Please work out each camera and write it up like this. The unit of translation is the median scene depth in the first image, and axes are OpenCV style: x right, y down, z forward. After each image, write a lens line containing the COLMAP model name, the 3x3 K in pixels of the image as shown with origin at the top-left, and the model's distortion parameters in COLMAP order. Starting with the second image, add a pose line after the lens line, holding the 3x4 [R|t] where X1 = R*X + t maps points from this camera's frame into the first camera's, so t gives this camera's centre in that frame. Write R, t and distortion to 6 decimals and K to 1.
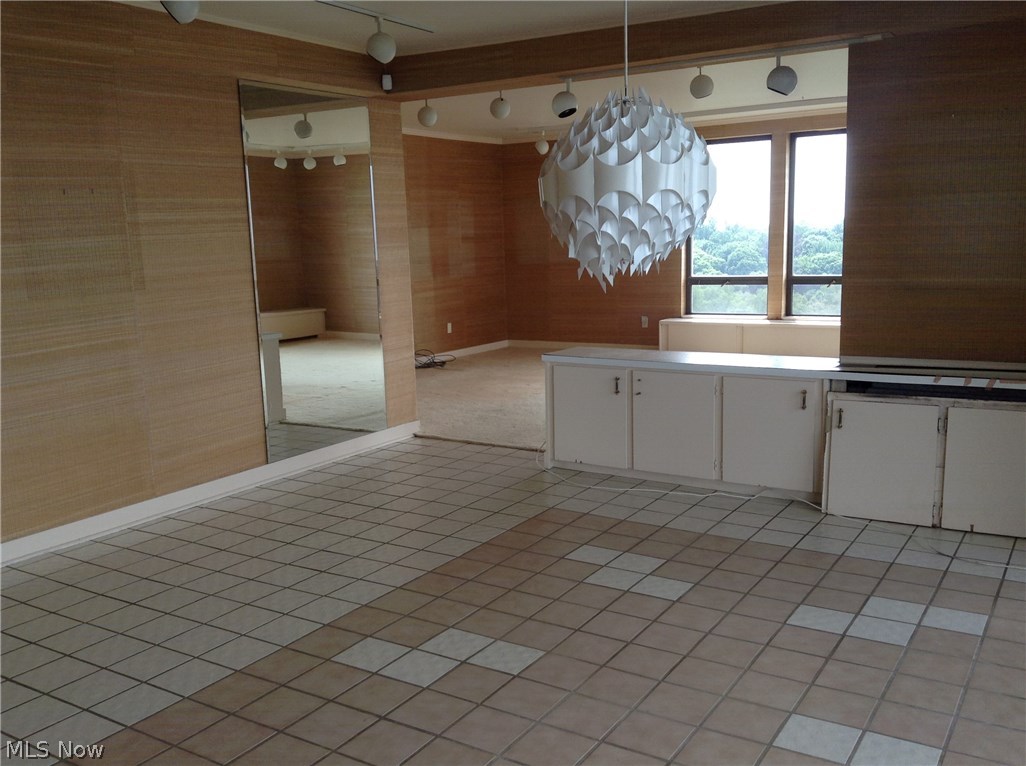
lens RADIAL K [[953.2, 0, 515.7], [0, 953.2, 398.9], [0, 0, 1]] dist [0.187355, -0.481181]
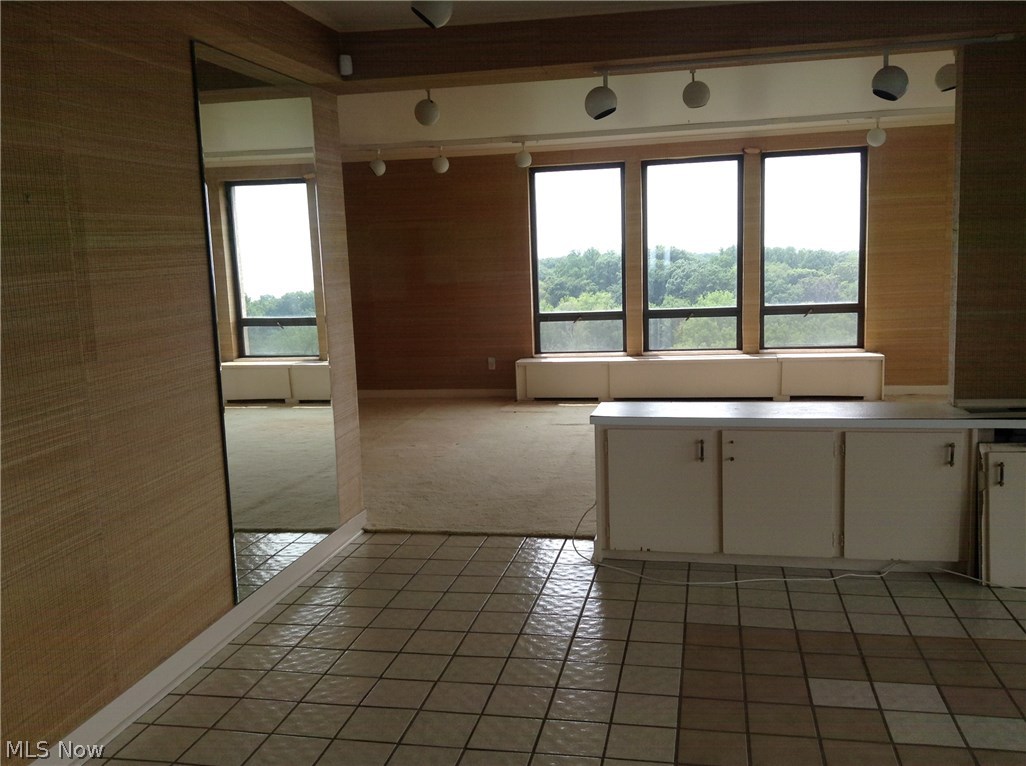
lens RADIAL K [[949.6, 0, 514.6], [0, 949.6, 387.2], [0, 0, 1]] dist [0.189396, -0.475395]
pose [[0.934413, -0.054728, 0.351962, -0.335444], [0.071387, 0.996851, -0.034516, -0.052849], [-0.348965, 0.057378, 0.935378, 0.320831]]
